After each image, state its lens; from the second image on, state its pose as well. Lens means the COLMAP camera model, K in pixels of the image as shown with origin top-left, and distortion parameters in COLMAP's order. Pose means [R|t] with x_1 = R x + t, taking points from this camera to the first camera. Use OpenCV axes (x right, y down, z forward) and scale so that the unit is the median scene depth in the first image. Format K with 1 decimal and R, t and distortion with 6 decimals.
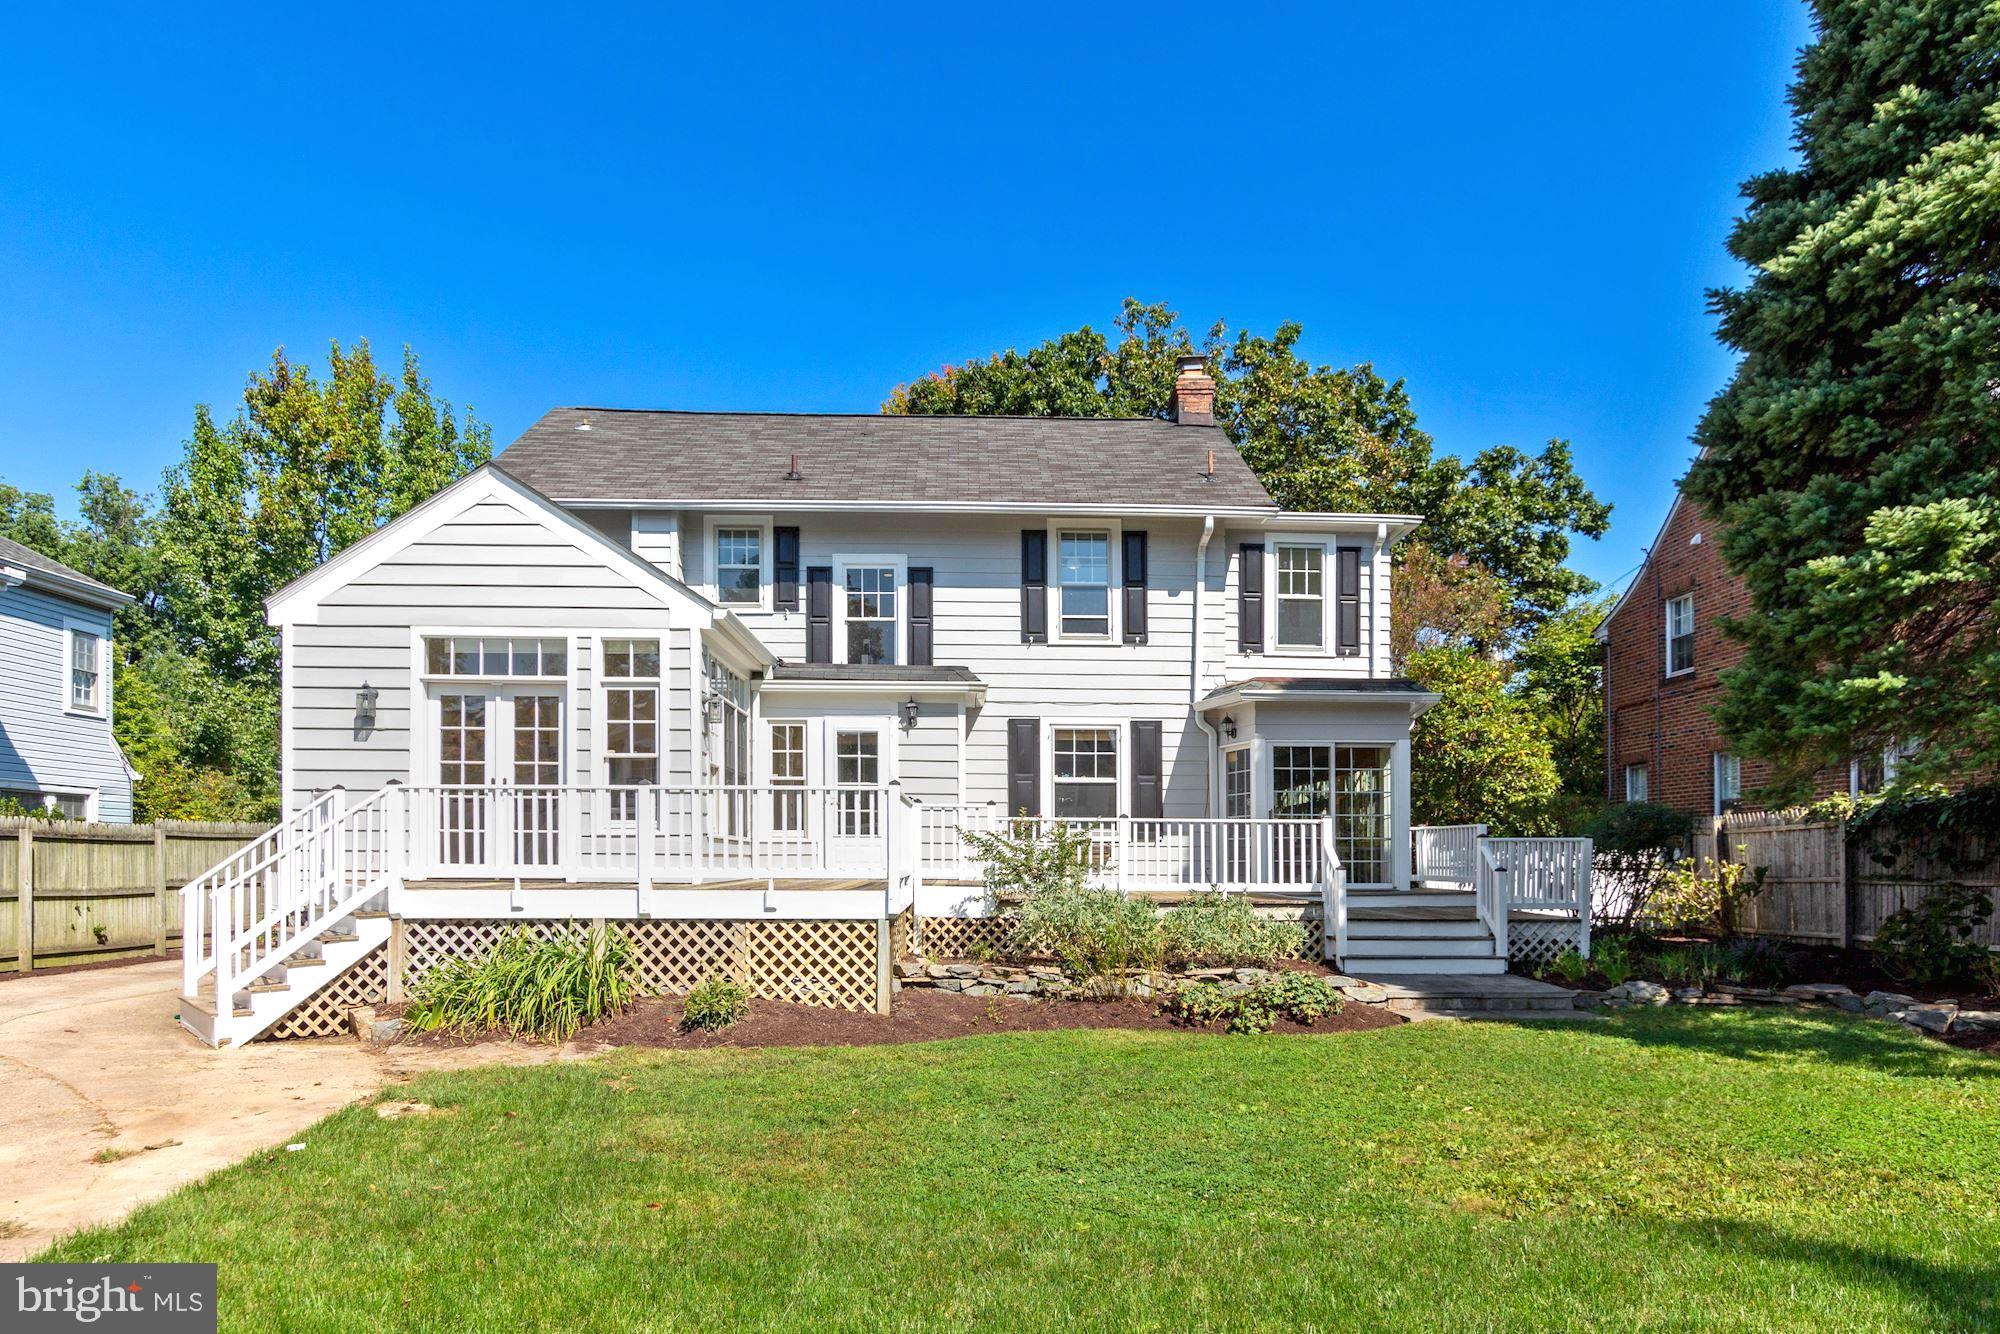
lens RADIAL K [[1179.3, 0, 1000.0], [0, 1179.3, 667.0], [0, 0, 1]] dist [-0.001522, 0.001784]
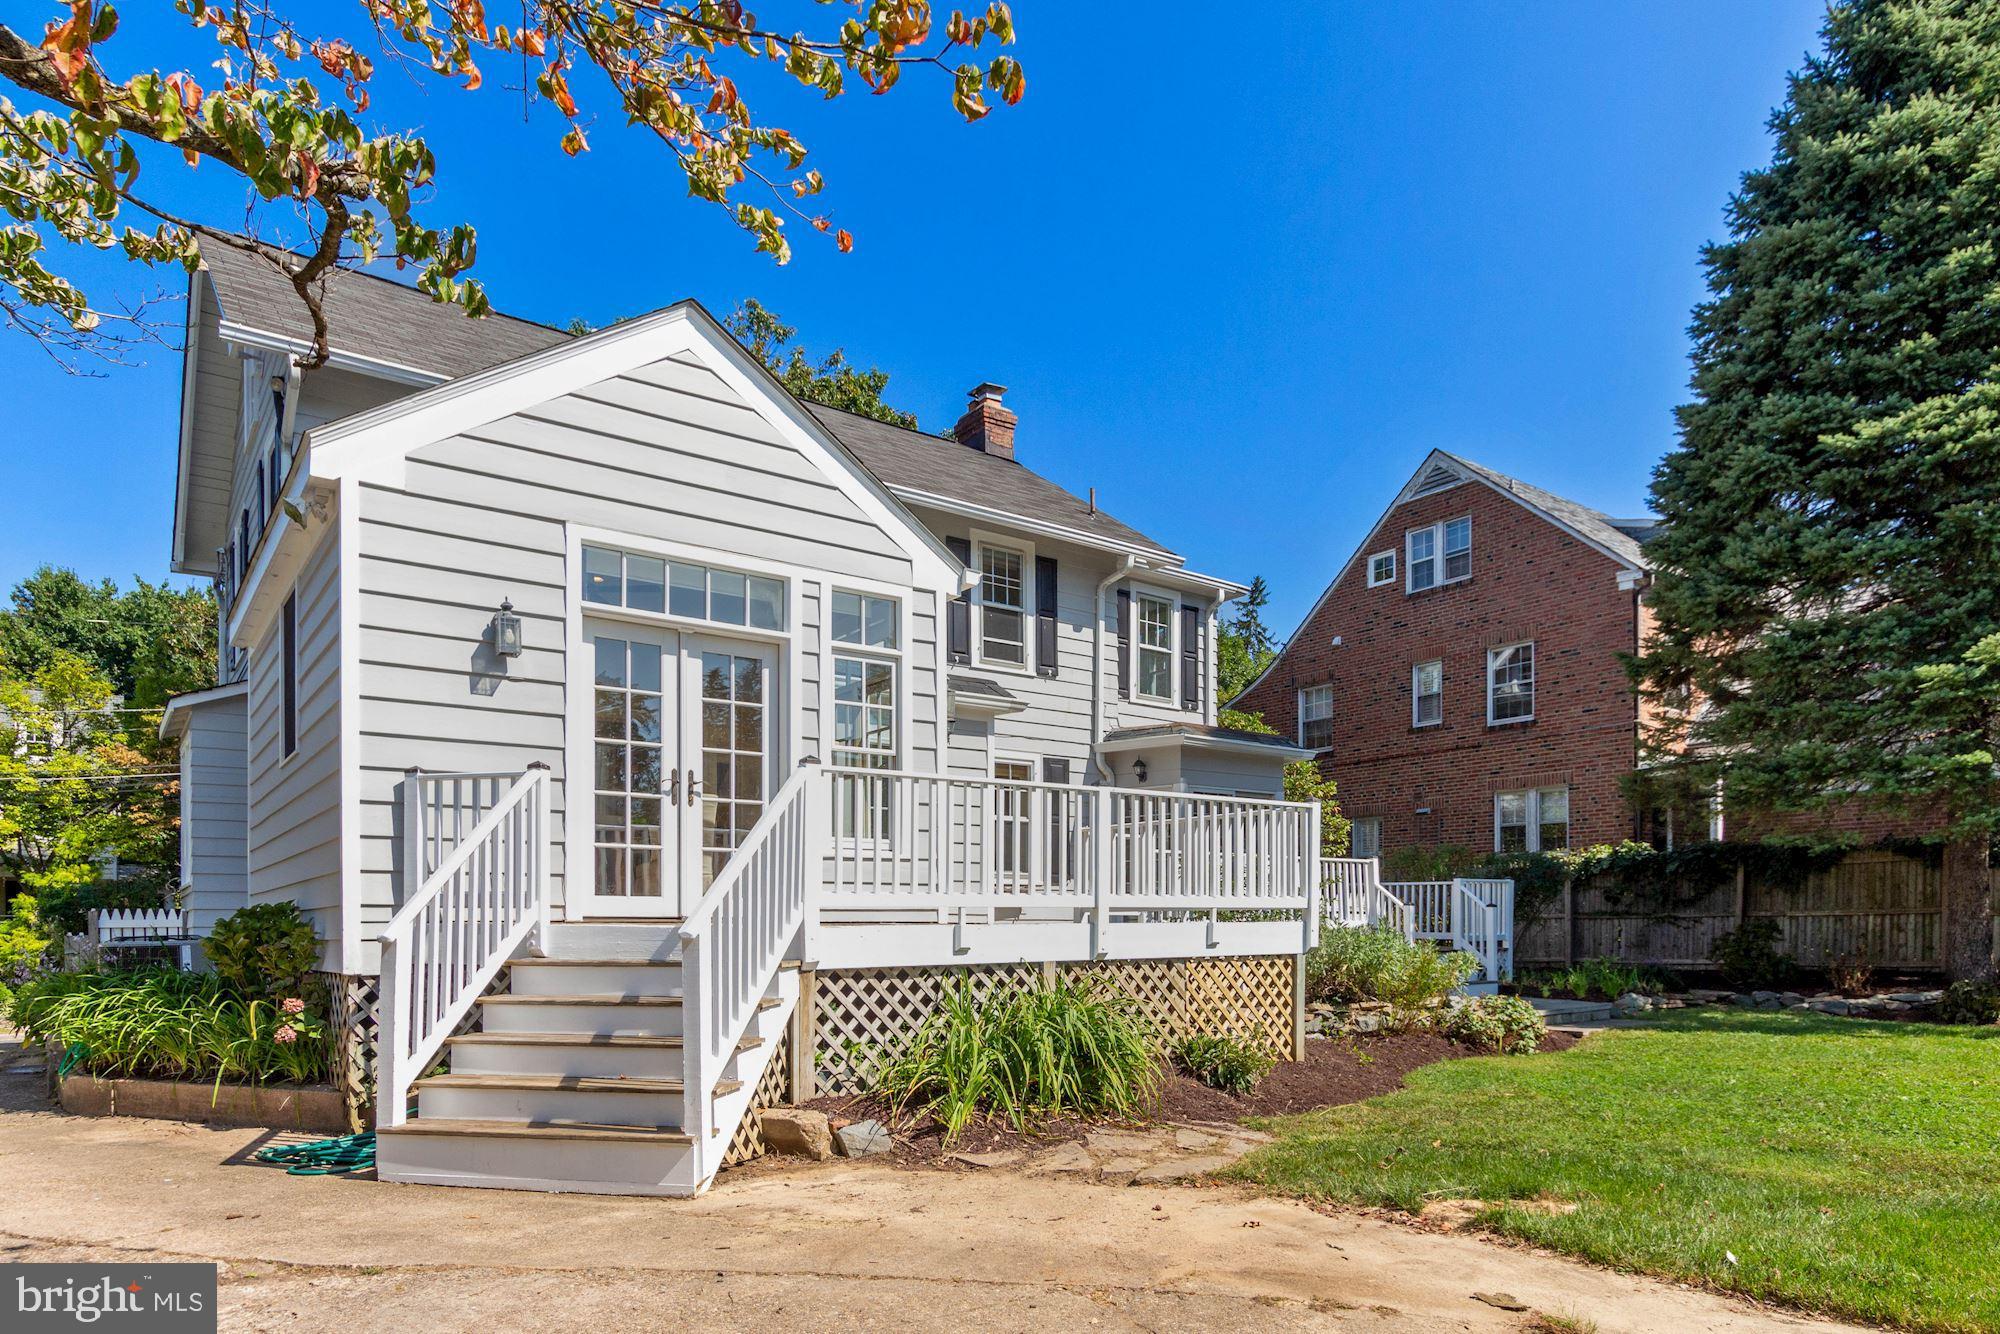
lens RADIAL K [[1202.6, 0, 1003.6], [0, 1202.6, 753.4], [0, 0, 1]] dist [-0.002181, -0.000683]
pose [[0.817788, 0.071482, 0.571064, -0.495185], [-0.082116, 0.996597, -0.007155, 0.055229], [-0.569632, -0.041042, 0.820875, 0.243789]]
